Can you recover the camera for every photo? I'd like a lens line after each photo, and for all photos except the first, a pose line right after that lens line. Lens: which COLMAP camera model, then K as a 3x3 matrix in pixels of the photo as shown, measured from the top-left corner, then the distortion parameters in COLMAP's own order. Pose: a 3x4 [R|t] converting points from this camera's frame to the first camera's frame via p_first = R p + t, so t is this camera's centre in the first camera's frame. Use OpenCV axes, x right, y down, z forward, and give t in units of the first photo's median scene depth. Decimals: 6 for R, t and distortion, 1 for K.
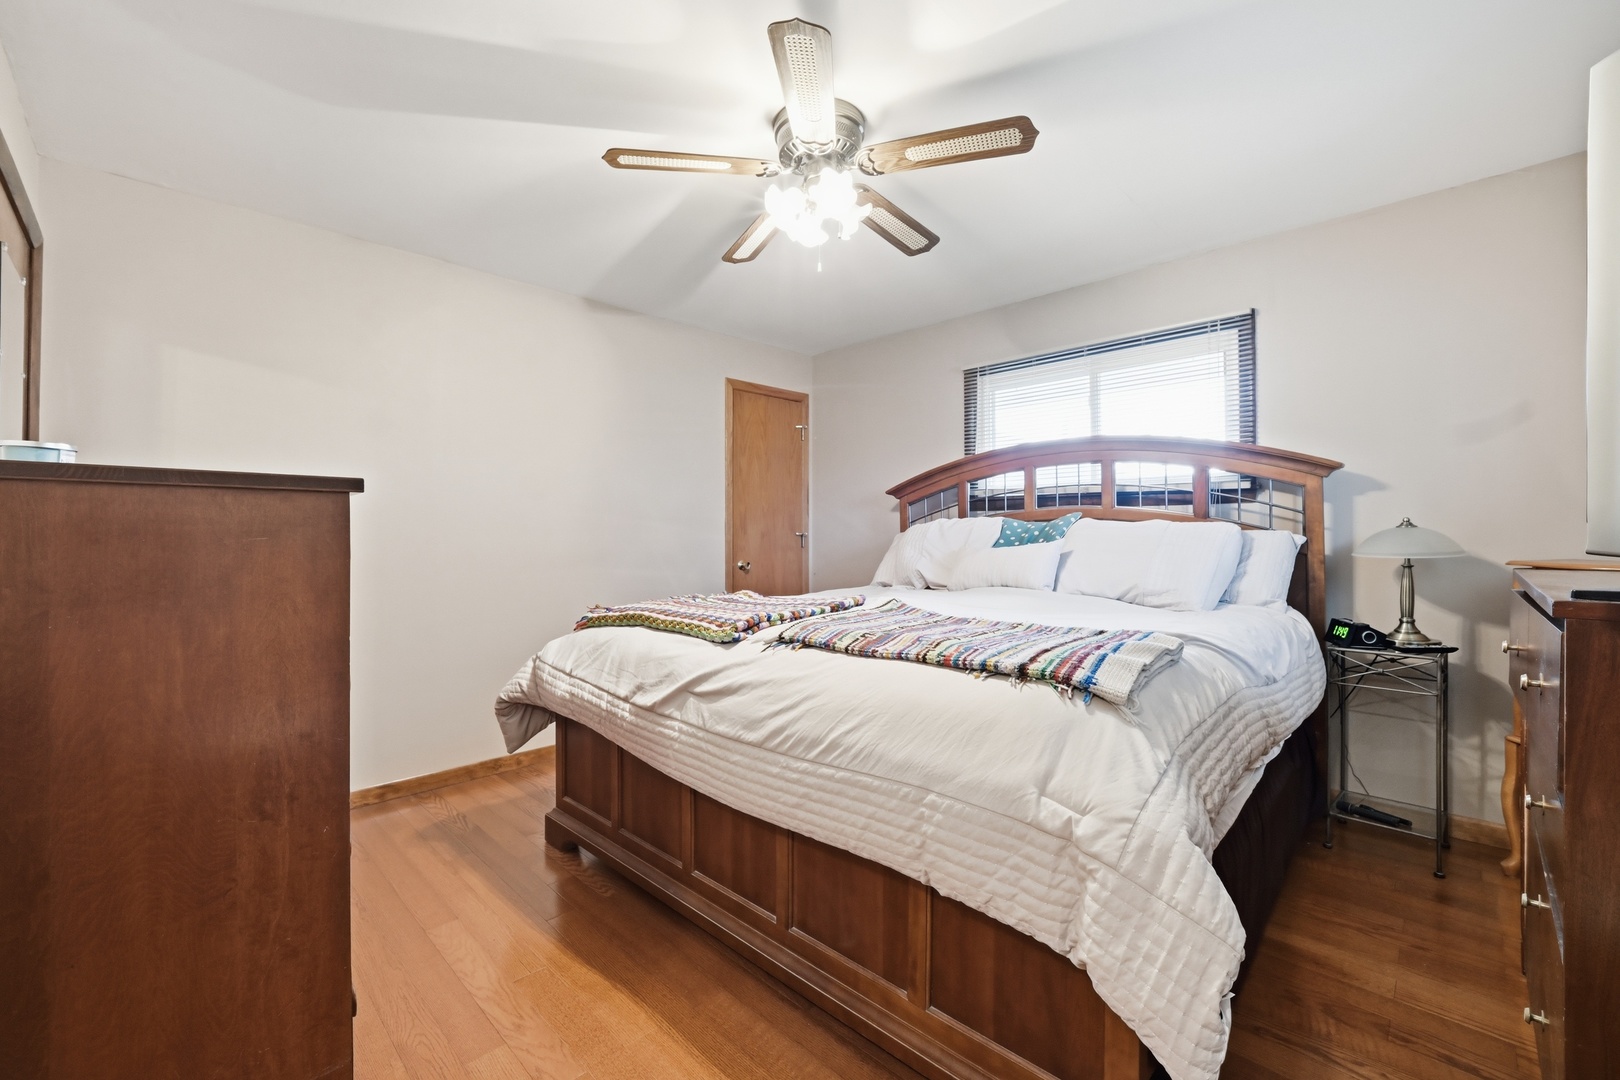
lens RADIAL K [[658.2, 0, 810.0], [0, 658.2, 540.0], [0, 0, 1]] dist [-0.000752, -0.000066]
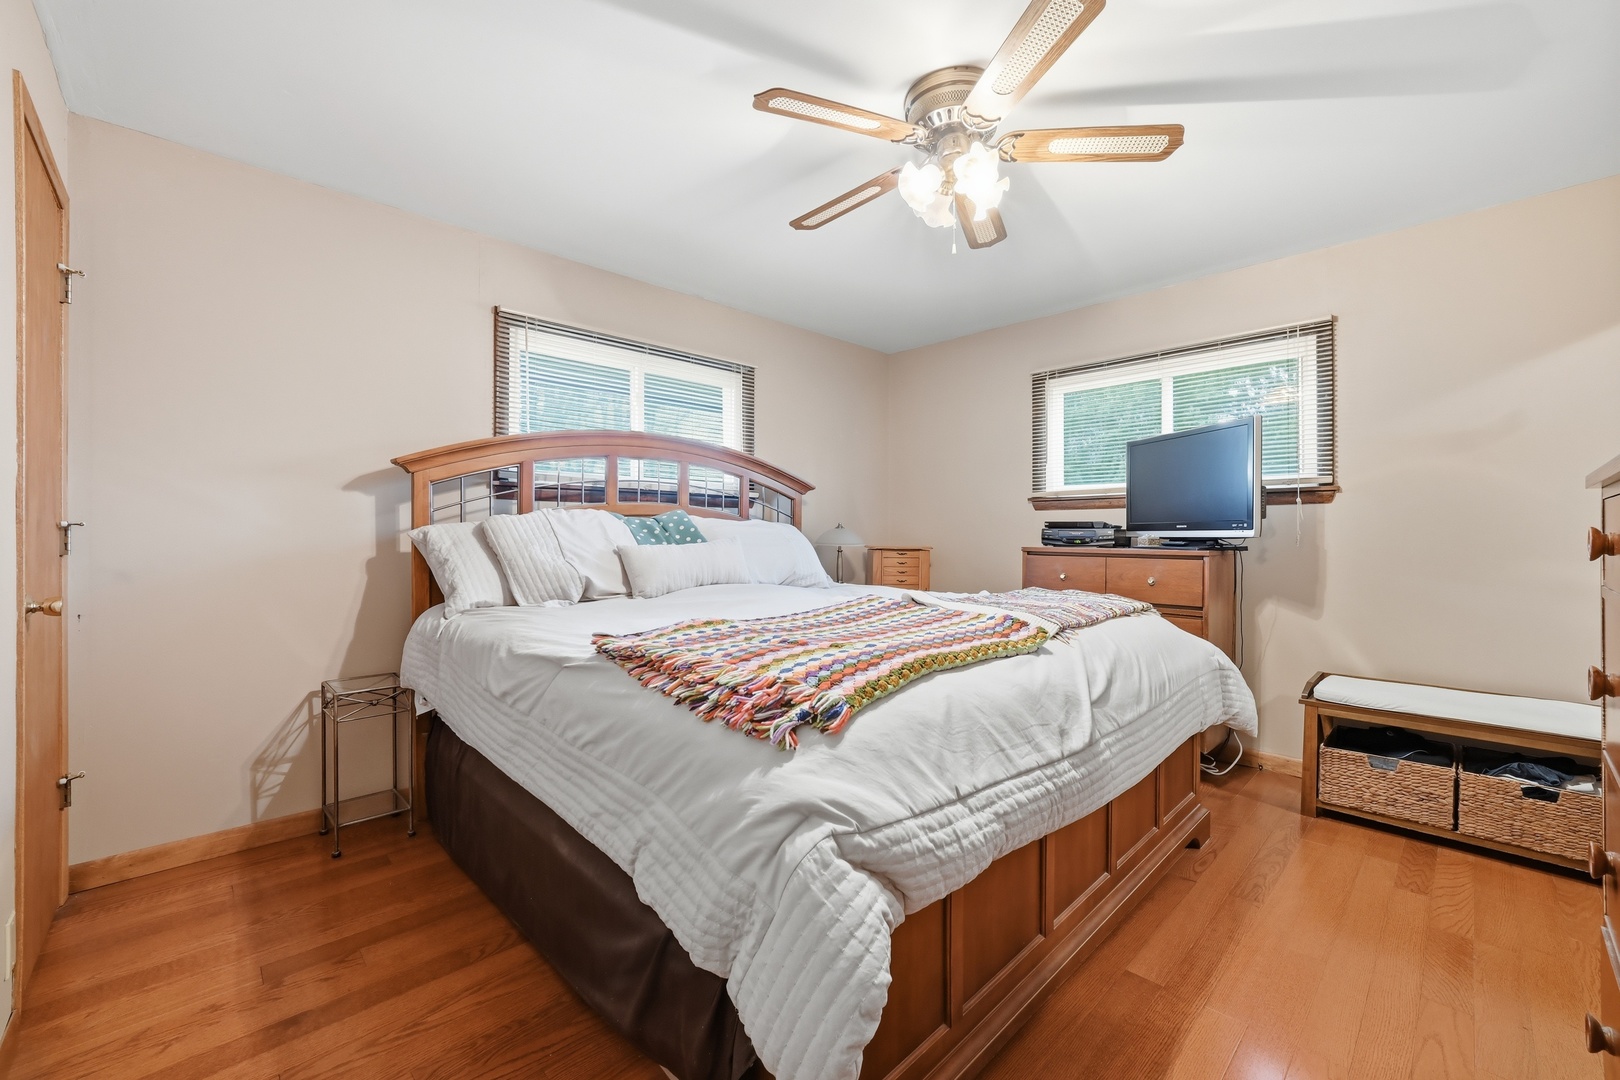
lens RADIAL K [[658.2, 0, 810.0], [0, 658.2, 540.0], [0, 0, 1]] dist [-0.000752, -0.000066]
pose [[0.020995, -0.006462, 0.999759, -0.860322], [0.007544, 0.999952, 0.006305, 0.000400], [-0.999751, 0.007410, 0.021043, 1.083499]]
